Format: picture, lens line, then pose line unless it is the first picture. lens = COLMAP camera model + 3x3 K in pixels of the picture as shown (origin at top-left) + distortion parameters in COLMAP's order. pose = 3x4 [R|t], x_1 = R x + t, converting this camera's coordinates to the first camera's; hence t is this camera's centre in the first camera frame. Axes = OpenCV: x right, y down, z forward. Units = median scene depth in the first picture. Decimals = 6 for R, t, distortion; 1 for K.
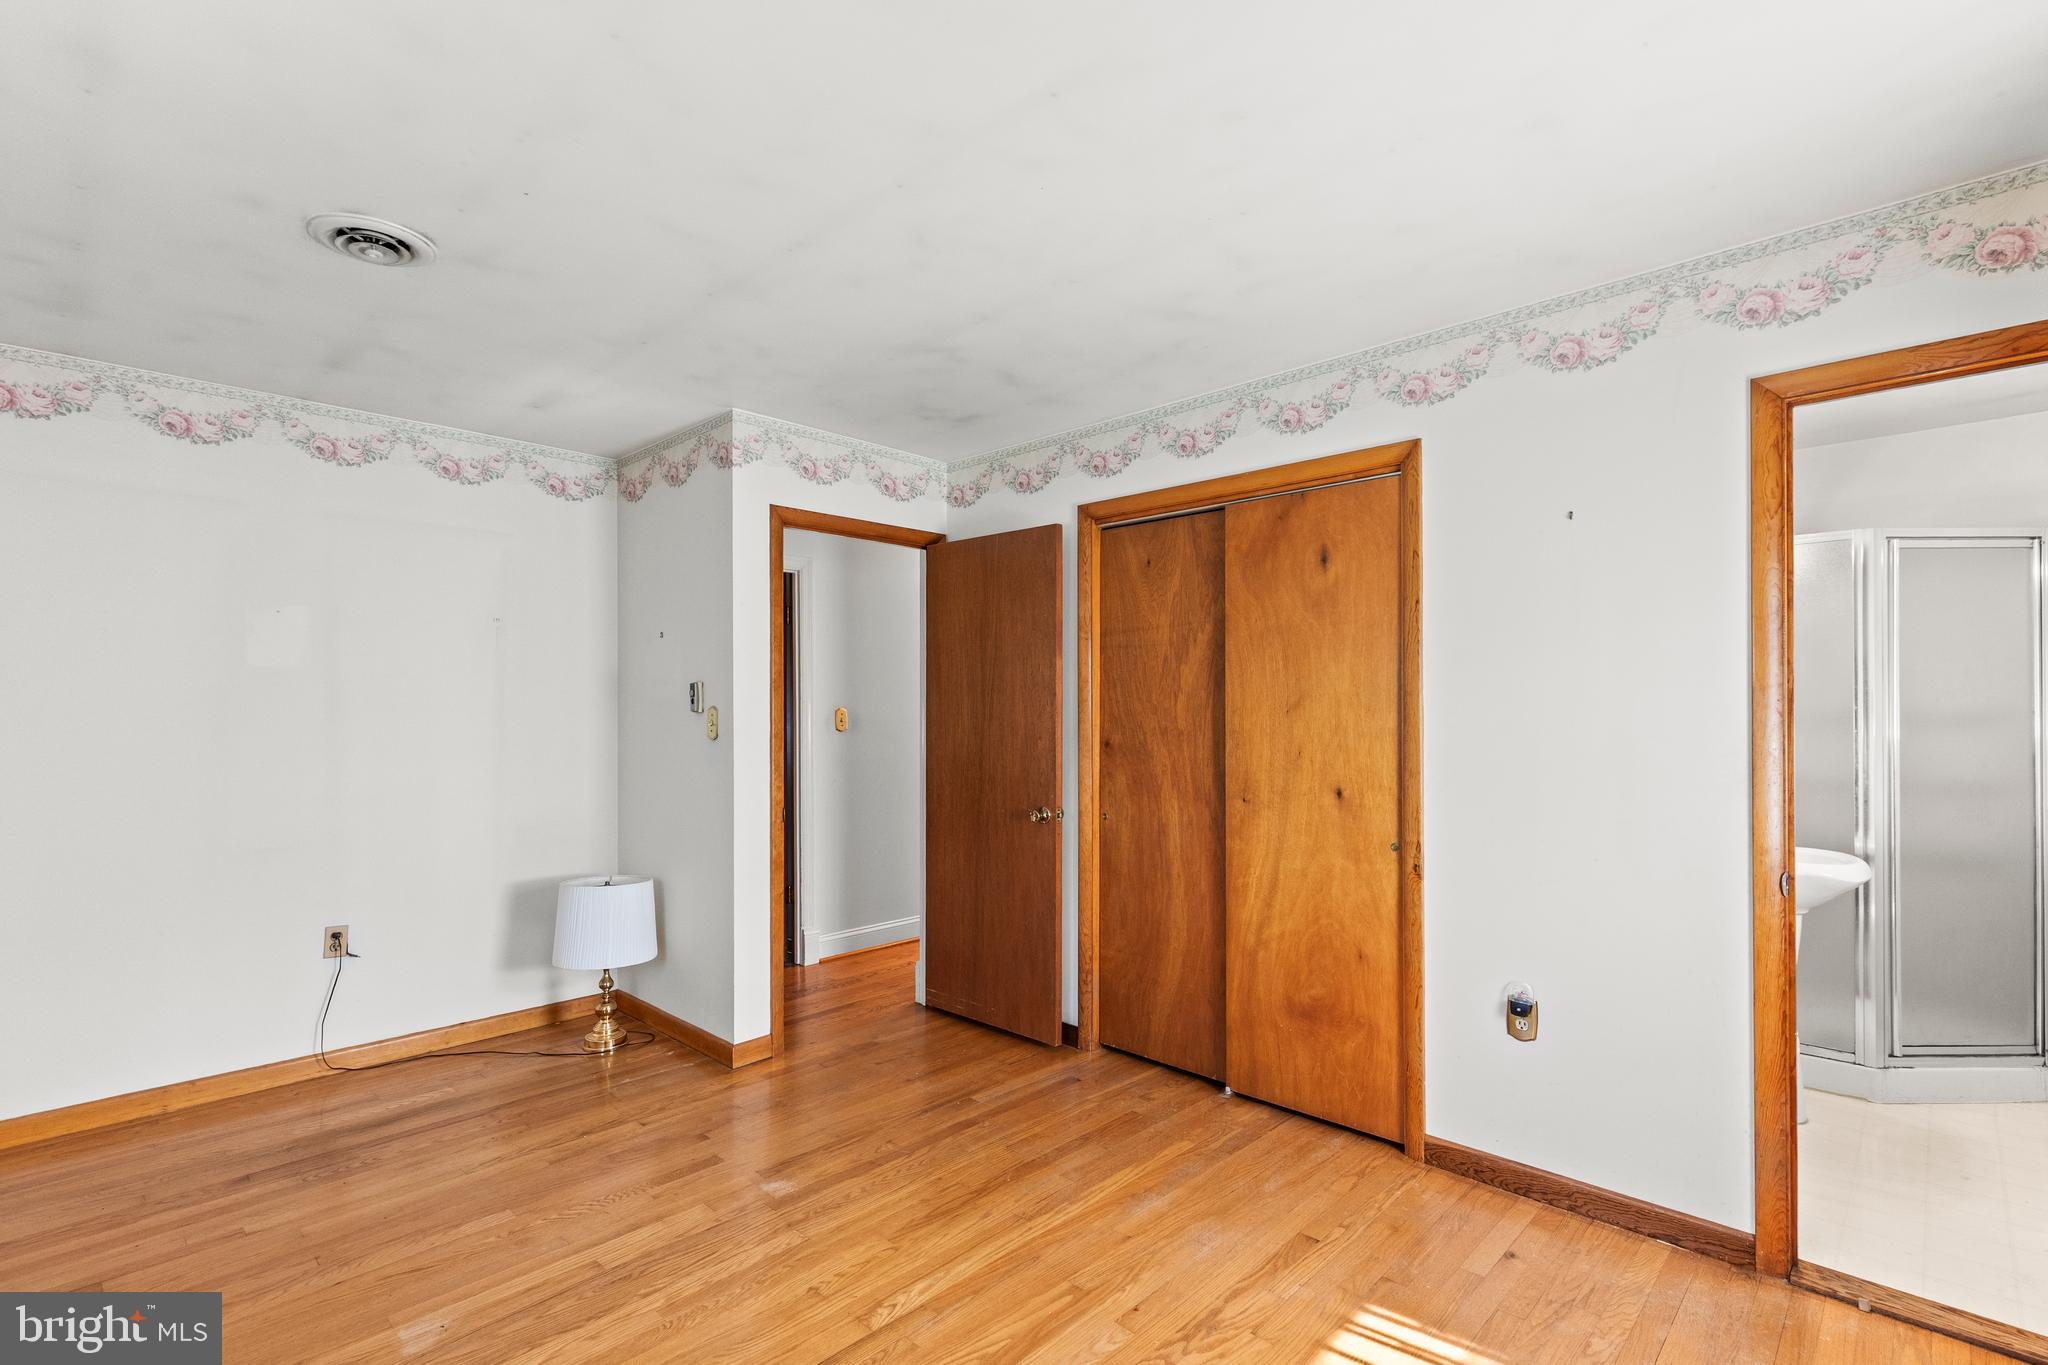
lens RADIAL K [[959.7, 0, 1031.2], [0, 959.7, 695.1], [0, 0, 1]] dist [0.002013, -0.000331]
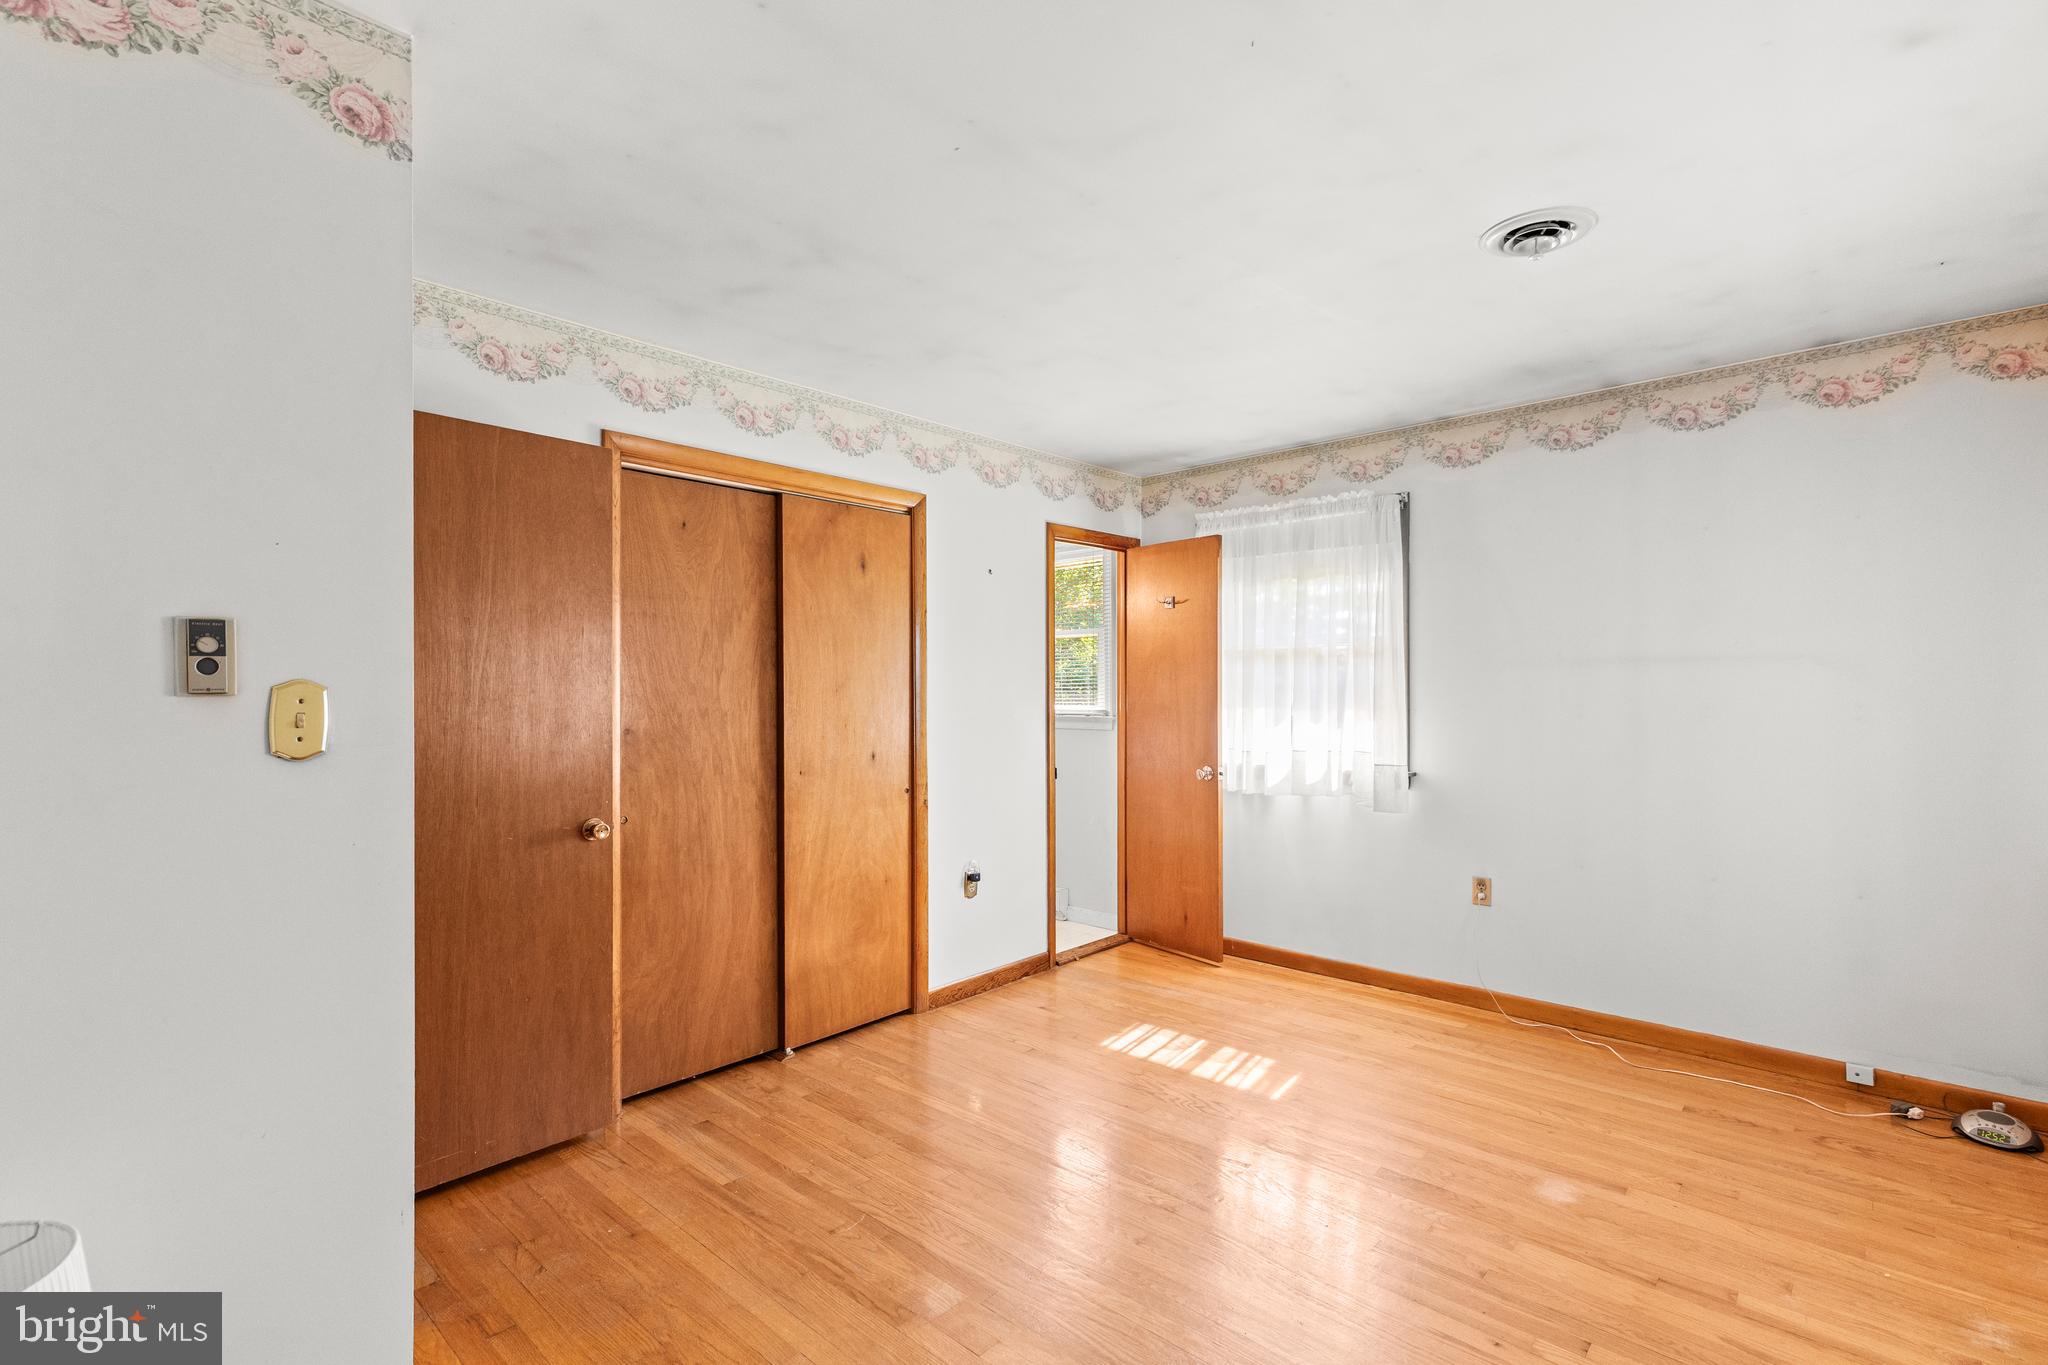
lens RADIAL K [[936.5, 0, 1014.7], [0, 936.5, 687.5], [0, 0, 1]] dist [0.003285, 0.000374]
pose [[-0.025305, 0.006116, 0.999661, -0.875307], [-0.007716, 0.999950, -0.006313, 0.018986], [-0.999650, -0.007873, -0.025256, 0.823674]]
